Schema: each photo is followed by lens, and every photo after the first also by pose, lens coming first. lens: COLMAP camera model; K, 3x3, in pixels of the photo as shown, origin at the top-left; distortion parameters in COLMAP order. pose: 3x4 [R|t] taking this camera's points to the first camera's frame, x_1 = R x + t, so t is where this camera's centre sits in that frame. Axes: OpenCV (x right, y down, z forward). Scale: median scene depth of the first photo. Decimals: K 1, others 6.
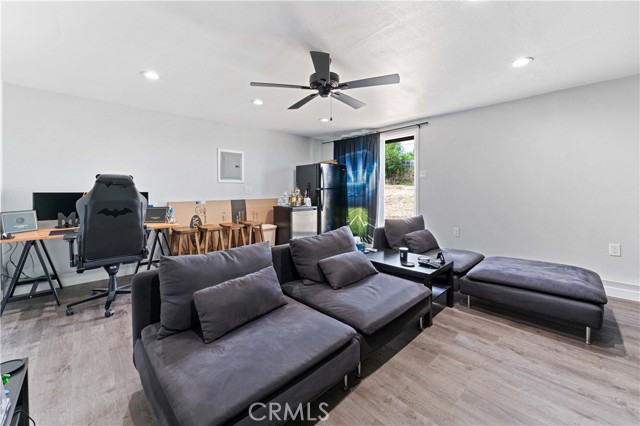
lens RADIAL K [[251.8, 0, 321.6], [0, 251.8, 193.0], [0, 0, 1]] dist [0.004062, -0.000047]
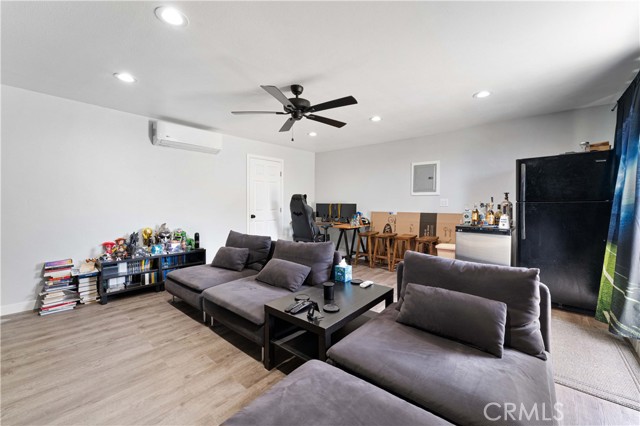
lens RADIAL K [[251.8, 0, 321.4], [0, 251.8, 209.1], [0, 0, 1]] dist [0.004062, -0.000047]
pose [[0.126123, 0.030189, -0.991555, 0.592076], [-0.014169, 0.999490, 0.028629, -0.009777], [0.991913, 0.010438, 0.126486, 0.502376]]
